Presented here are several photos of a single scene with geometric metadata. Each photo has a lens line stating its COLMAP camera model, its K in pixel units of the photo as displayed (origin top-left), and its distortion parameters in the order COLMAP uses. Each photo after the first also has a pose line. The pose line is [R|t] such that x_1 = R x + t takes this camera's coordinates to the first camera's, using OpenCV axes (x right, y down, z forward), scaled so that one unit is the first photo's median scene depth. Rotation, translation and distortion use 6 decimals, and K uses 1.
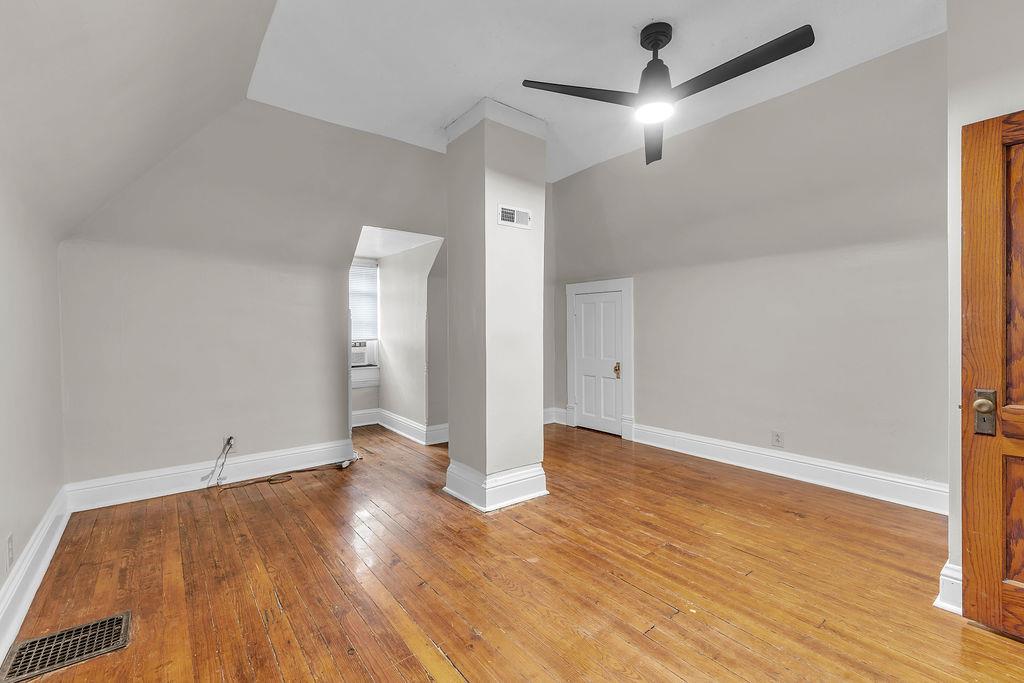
lens RADIAL K [[443.3, 0, 508.4], [0, 443.3, 331.6], [0, 0, 1]] dist [0.010776, -0.000709]
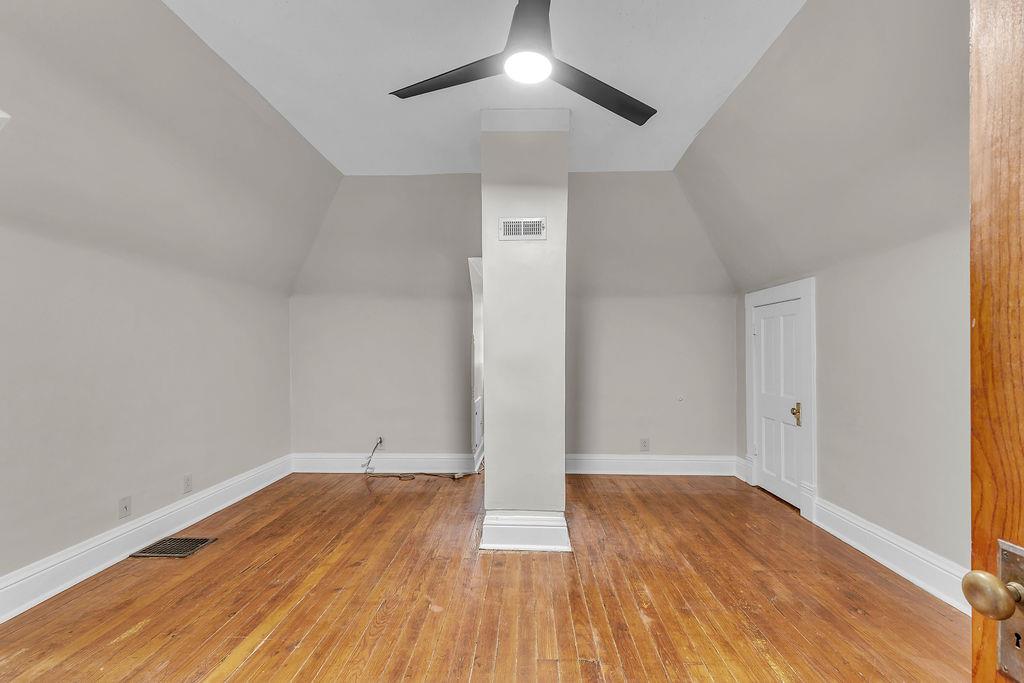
lens RADIAL K [[447.8, 0, 510.6], [0, 447.8, 347.7], [0, 0, 1]] dist [0.008823, -0.000174]
pose [[0.763981, -0.004820, -0.645221, 0.567538], [-0.005476, 0.999888, -0.013954, -0.005198], [0.645216, 0.014193, 0.763868, 0.289001]]
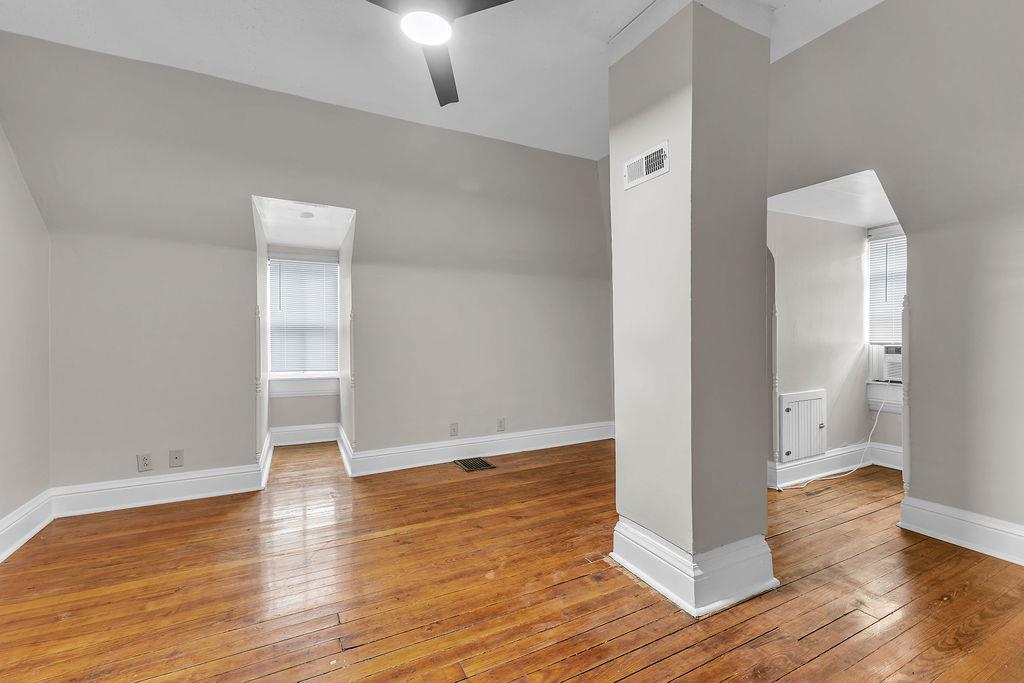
lens RADIAL K [[438.7, 0, 514.5], [0, 438.7, 335.1], [0, 0, 1]] dist [0.000049, -0.000127]
pose [[-0.181851, 0.007331, -0.983299, 0.708839], [-0.000844, 0.999971, 0.007611, -0.001792], [0.983326, 0.002214, -0.181839, 0.904349]]
